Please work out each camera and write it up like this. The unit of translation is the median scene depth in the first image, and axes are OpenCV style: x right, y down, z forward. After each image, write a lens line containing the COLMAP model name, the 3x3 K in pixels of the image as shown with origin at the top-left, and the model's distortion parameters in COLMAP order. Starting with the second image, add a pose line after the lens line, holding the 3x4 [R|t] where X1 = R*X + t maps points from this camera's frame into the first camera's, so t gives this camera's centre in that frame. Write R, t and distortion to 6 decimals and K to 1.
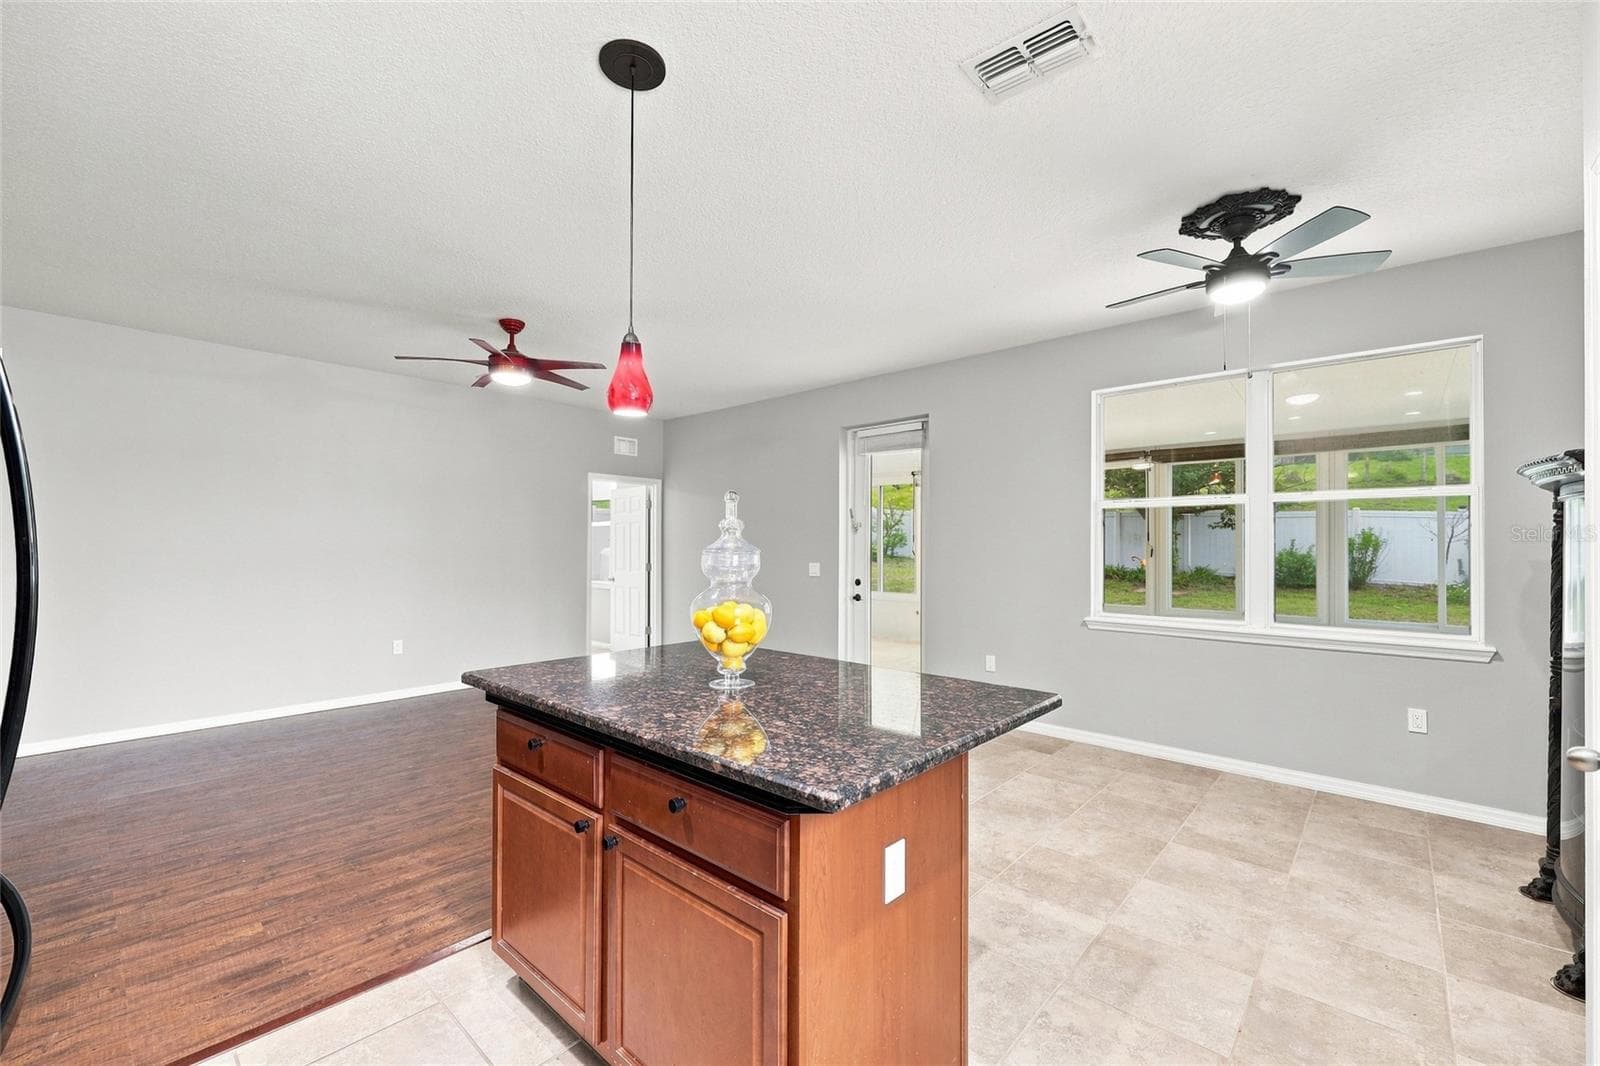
lens RADIAL K [[652.7, 0, 795.8], [0, 652.7, 544.0], [0, 0, 1]] dist [0.003060, -0.000074]
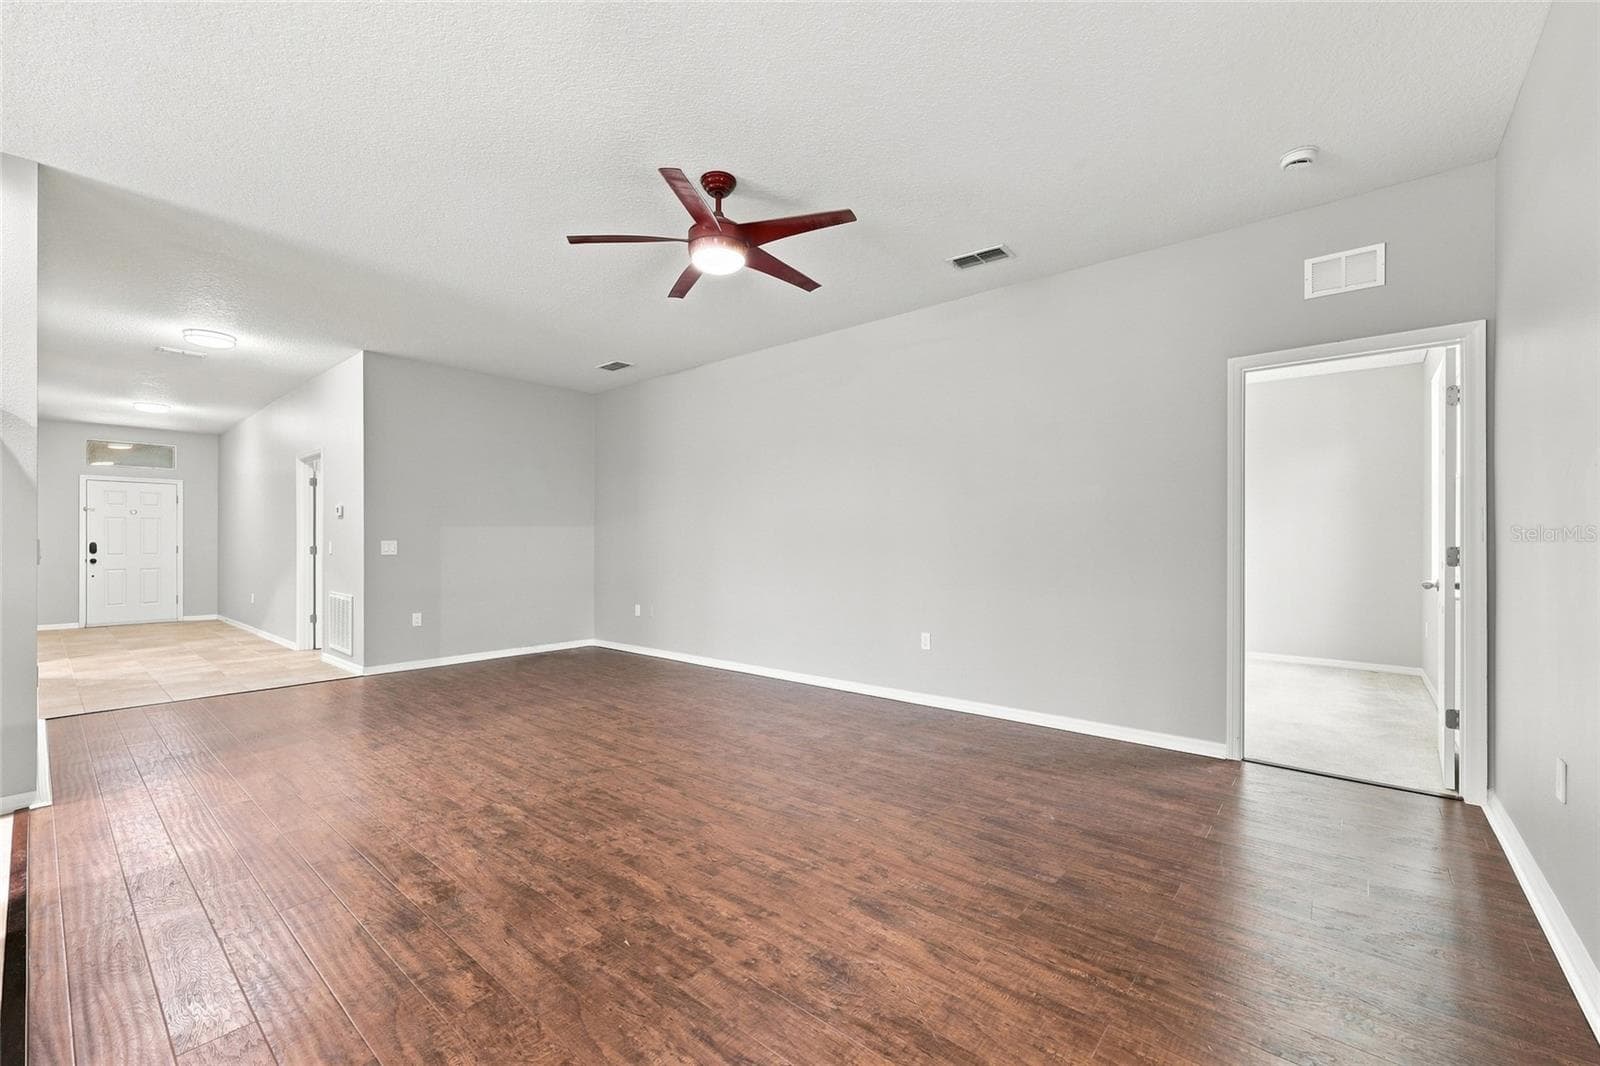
lens RADIAL K [[652.9, 0, 802.0], [0, 652.9, 541.3], [0, 0, 1]] dist [0.003559, -0.000448]
pose [[0.035671, -0.005148, -0.999350, 0.259980], [0.005280, 0.999974, -0.004962, 0.049037], [0.999350, -0.005100, 0.035697, 1.077080]]
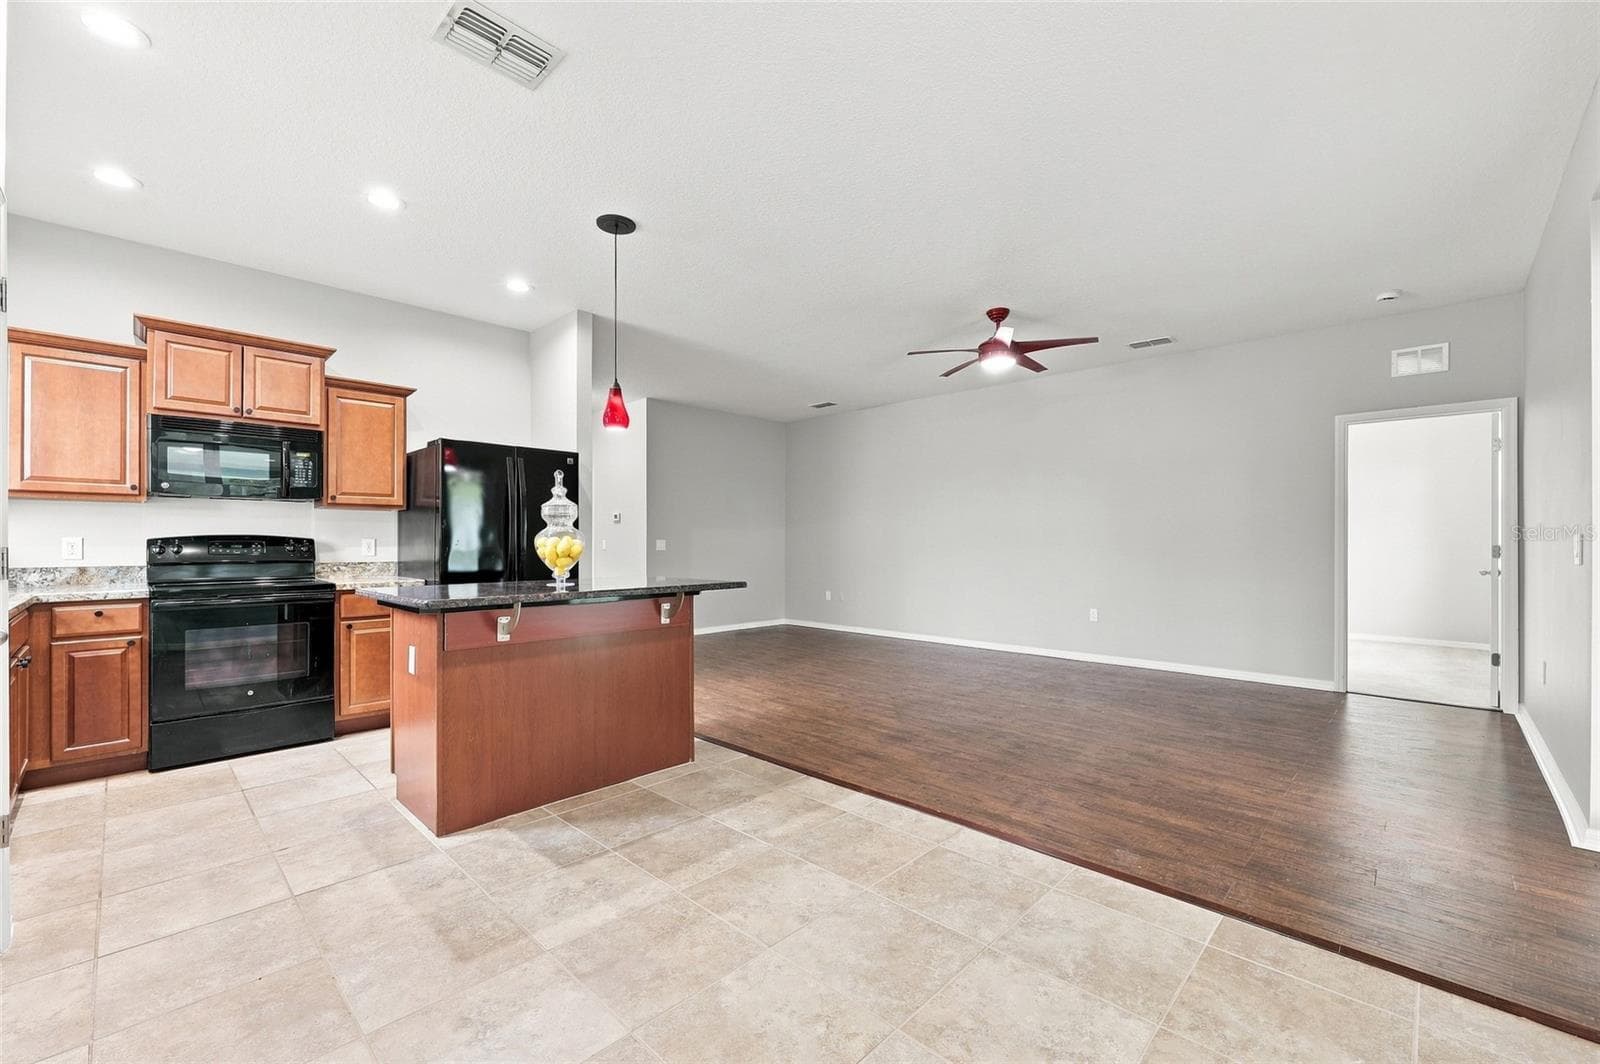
lens RADIAL K [[660.7, 0, 800.8], [0, 660.7, 539.5], [0, 0, 1]] dist [0.000134, 0.000558]
pose [[-0.030386, -0.007809, -0.999508, 0.678026], [0.003176, 0.999964, -0.007909, 0.051019], [0.999533, -0.003415, -0.030360, 0.715468]]
